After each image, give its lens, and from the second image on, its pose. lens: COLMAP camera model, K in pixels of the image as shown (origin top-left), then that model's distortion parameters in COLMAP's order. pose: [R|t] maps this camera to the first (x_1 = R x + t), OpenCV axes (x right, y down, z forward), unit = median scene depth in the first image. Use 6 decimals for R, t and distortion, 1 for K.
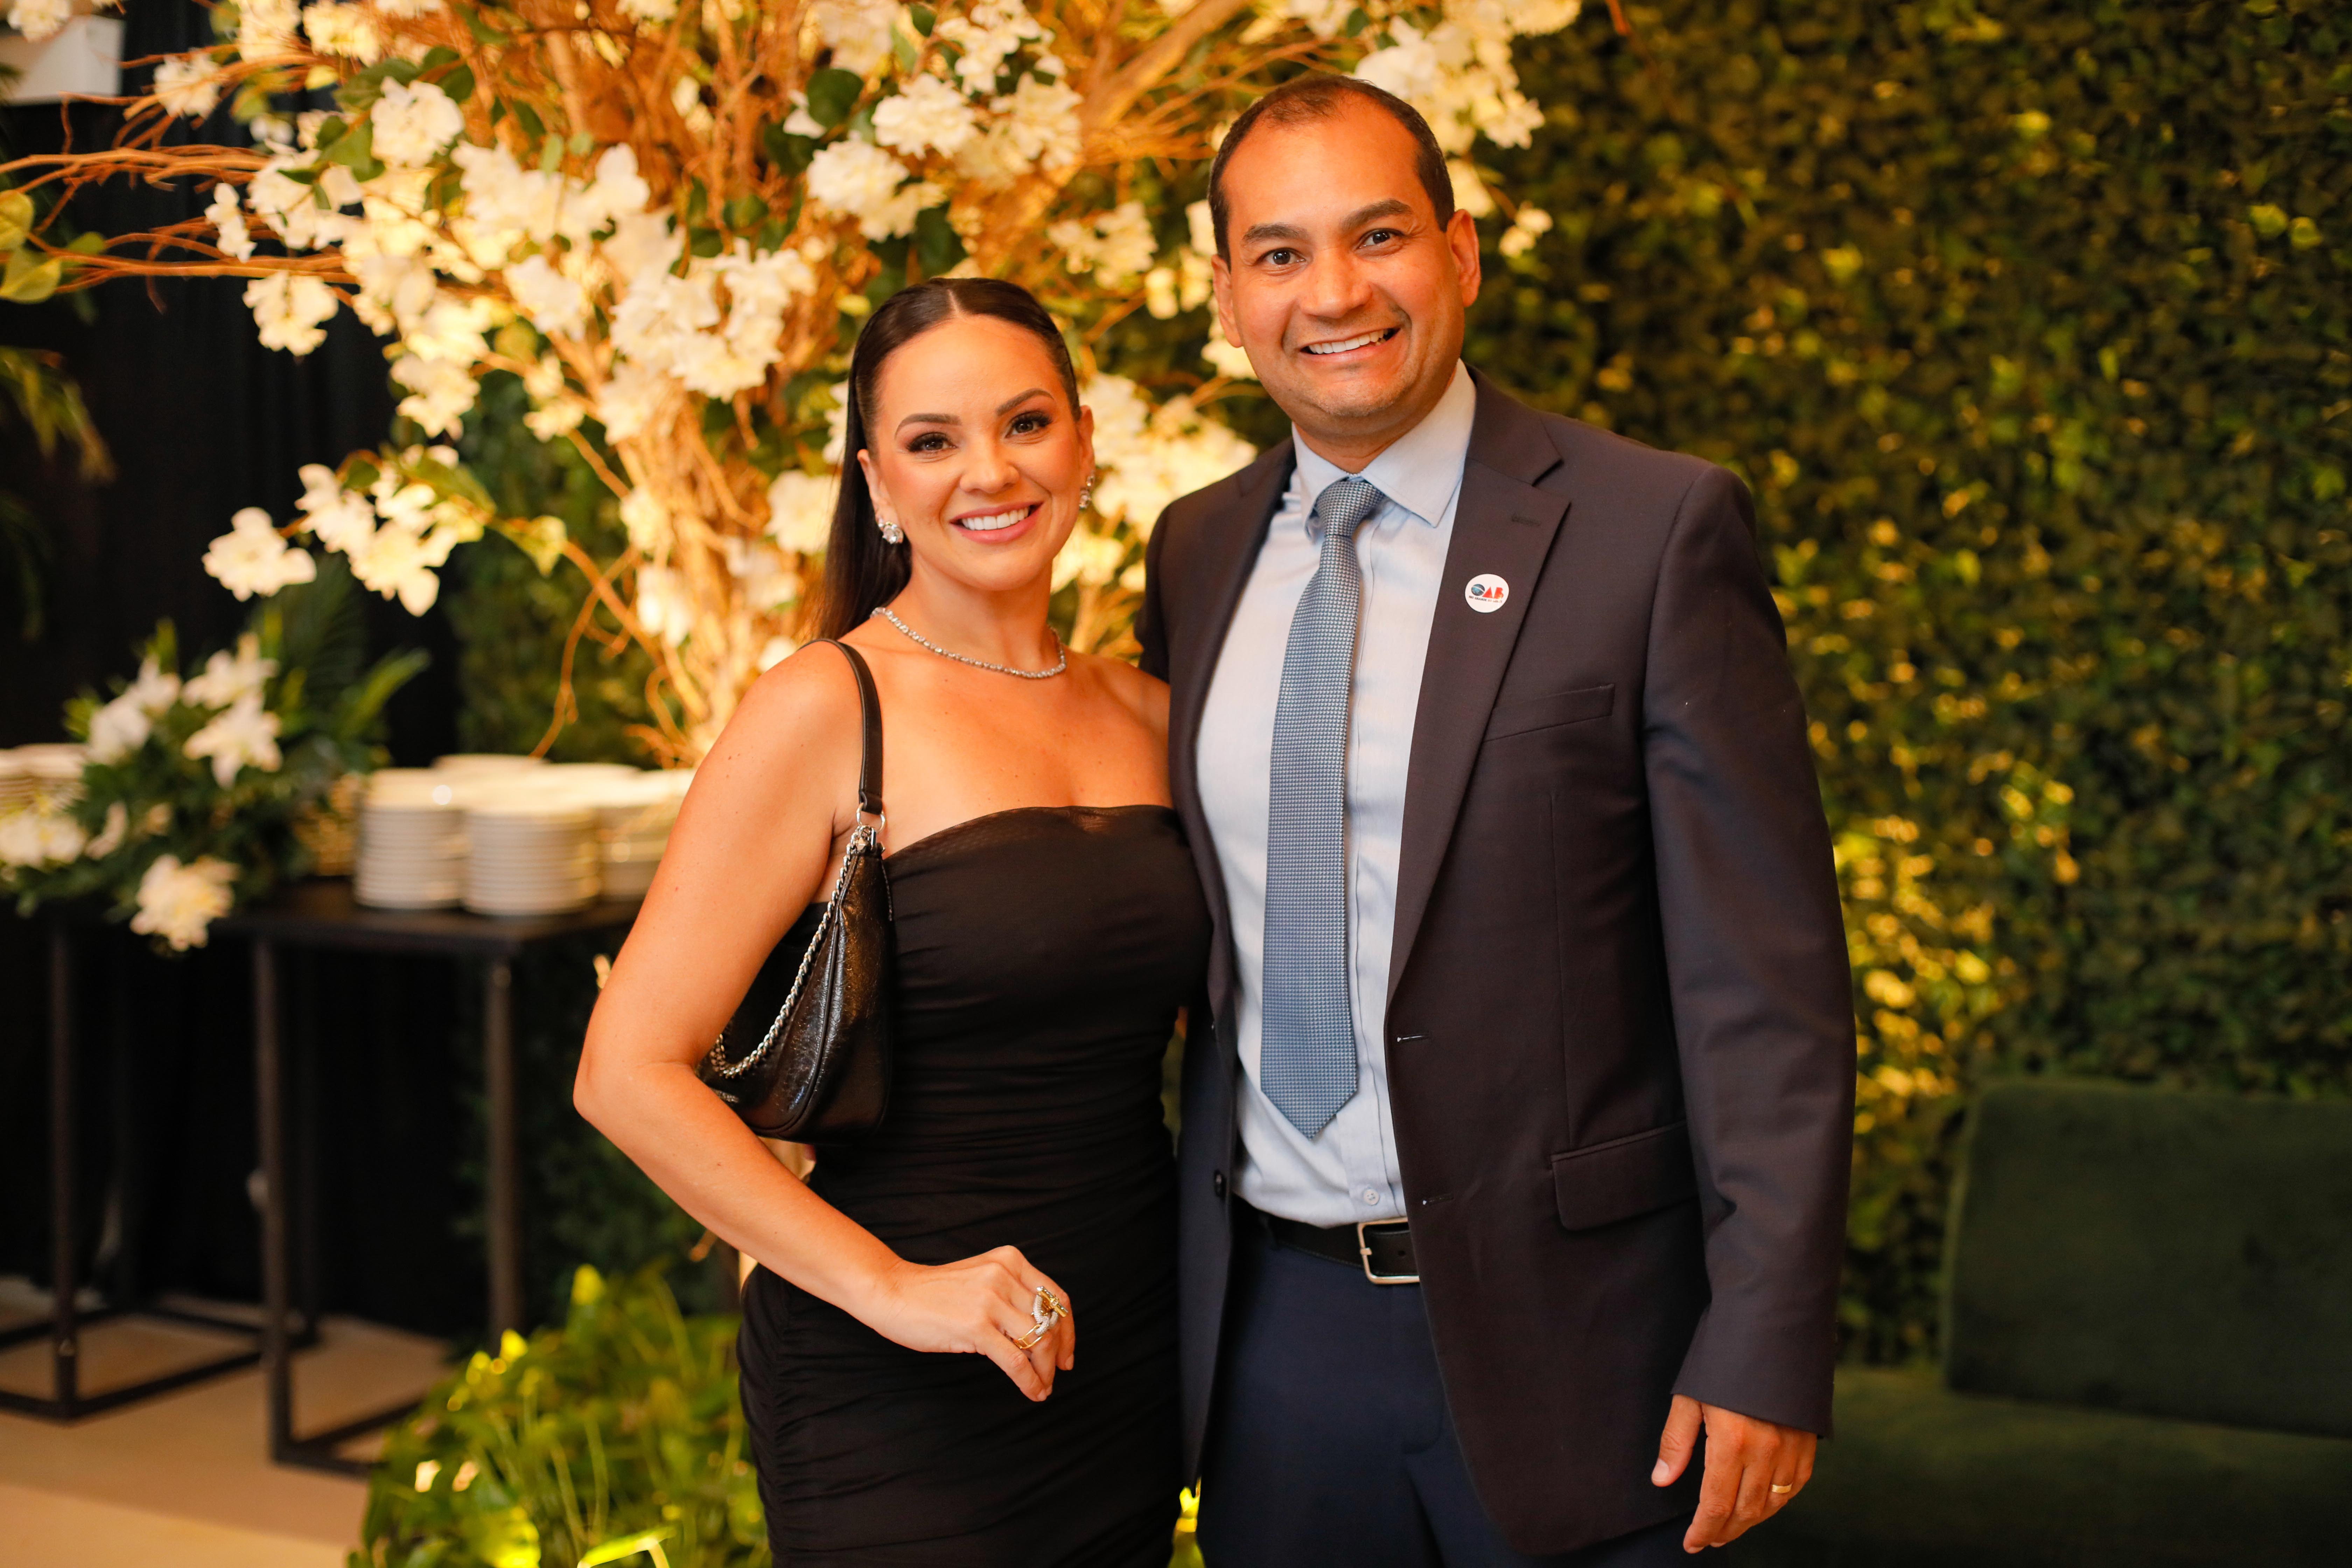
lens RADIAL K [[3424.7, 0, 1170.3], [0, 3424.7, 790.8], [0, 0, 1]] dist [-0.149240, 0.144580]
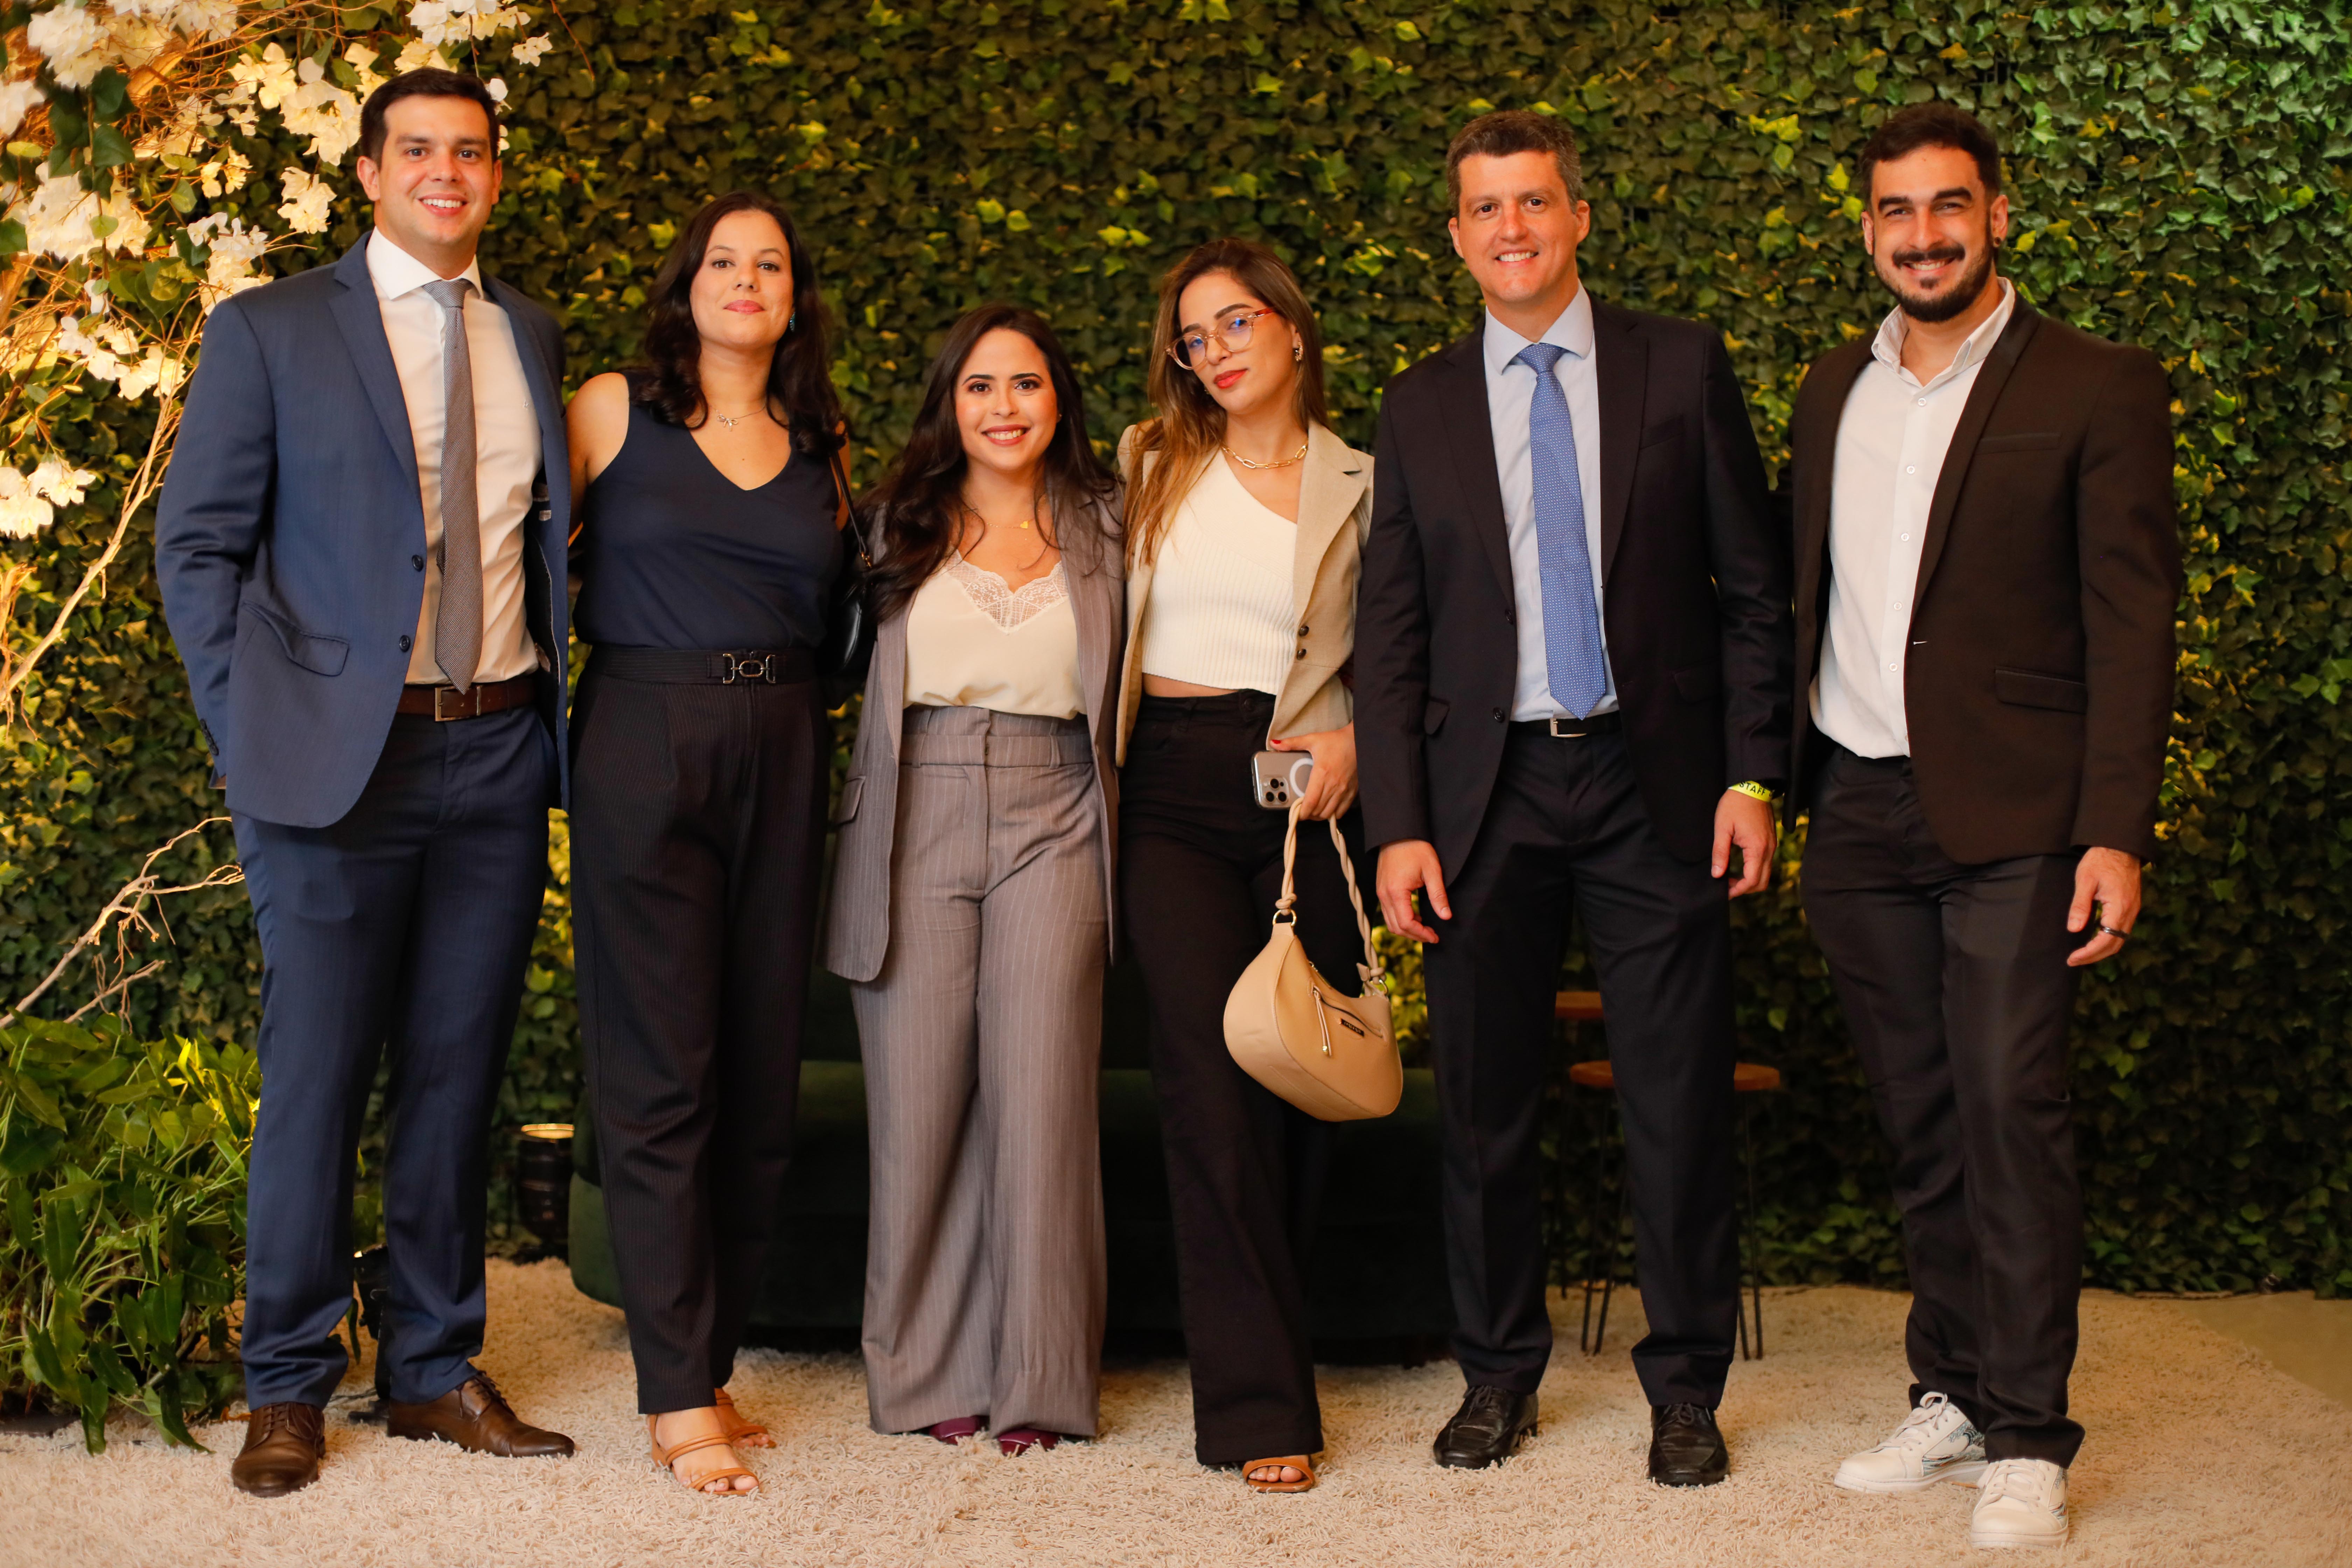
lens RADIAL K [[3403.0, 0, 1167.5], [0, 3403.0, 789.0], [0, 0, 1]] dist [-0.148934, 0.150965]
pose [[0.907296, 0.005445, 0.420458, -0.166169], [0.017357, 0.998579, -0.050384, 0.123180], [-0.420135, 0.053011, 0.905912, -0.220682]]
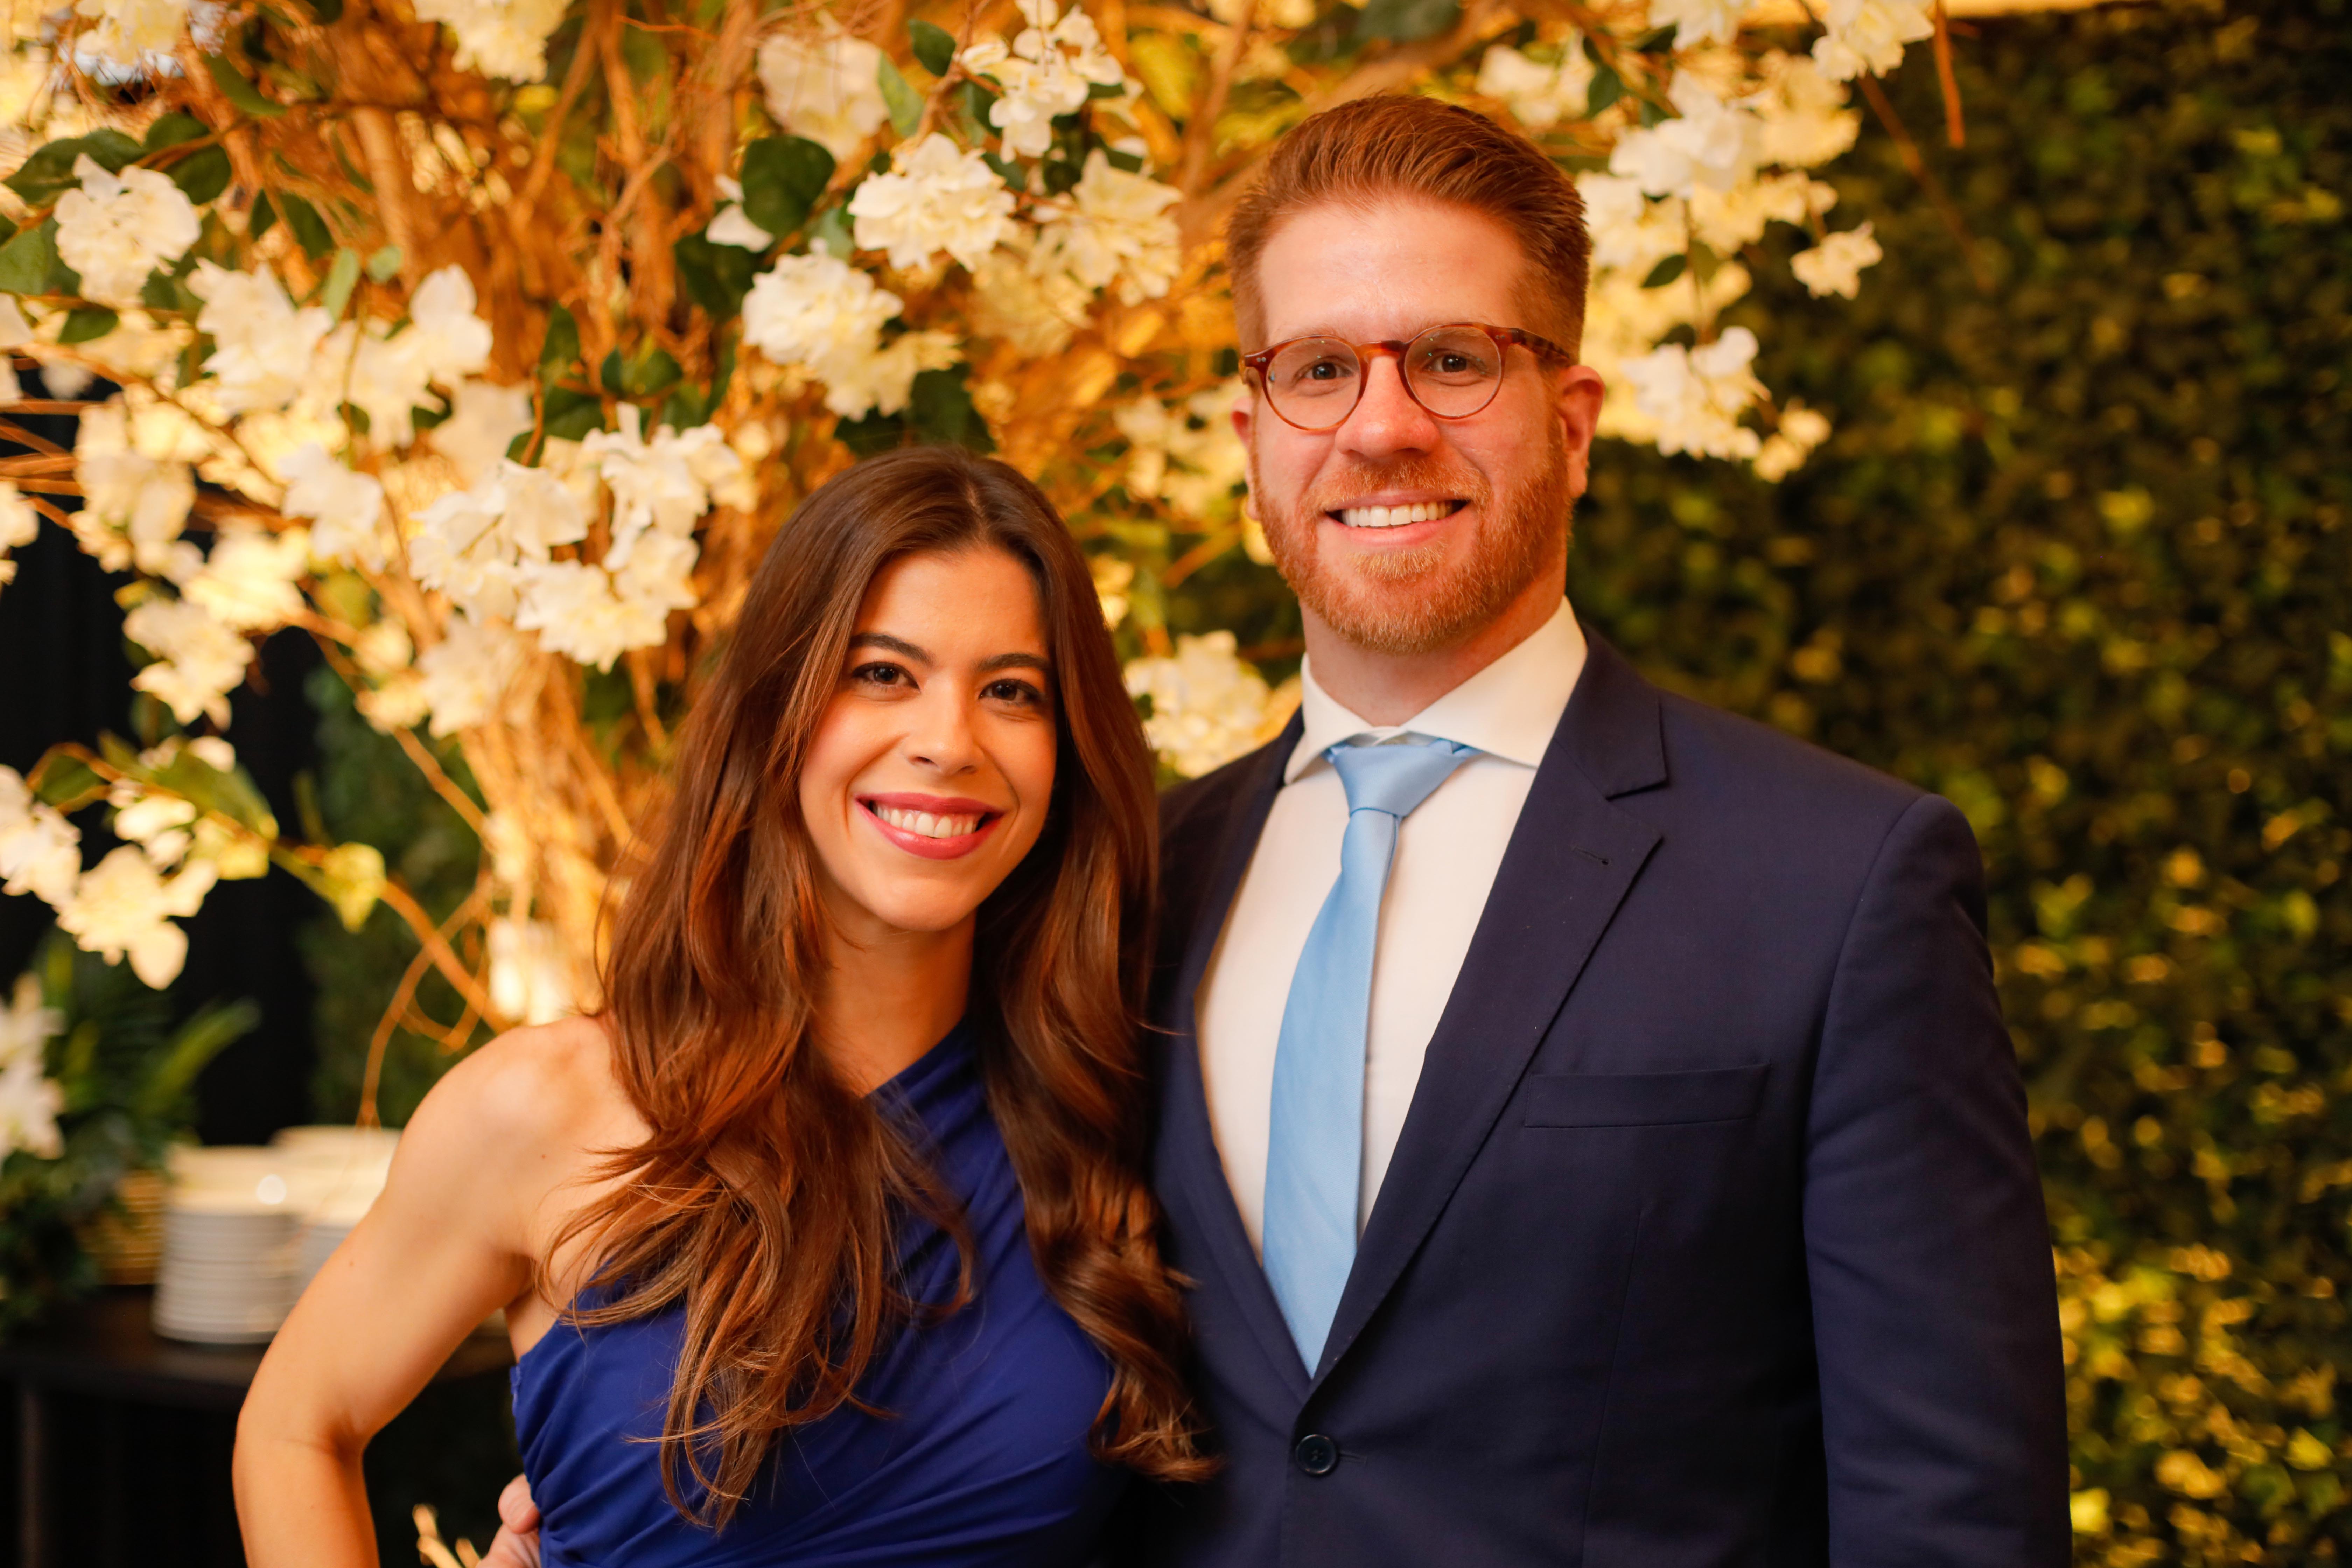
lens RADIAL K [[3458.1, 0, 1165.8], [0, 3458.1, 792.3], [0, 0, 1]] dist [-0.156500, 0.145345]
pose [[0.999935, 0.008004, 0.008135, -0.022552], [-0.007266, 0.996186, -0.086956, -0.026184], [-0.008800, 0.086891, 0.996179, 0.256110]]
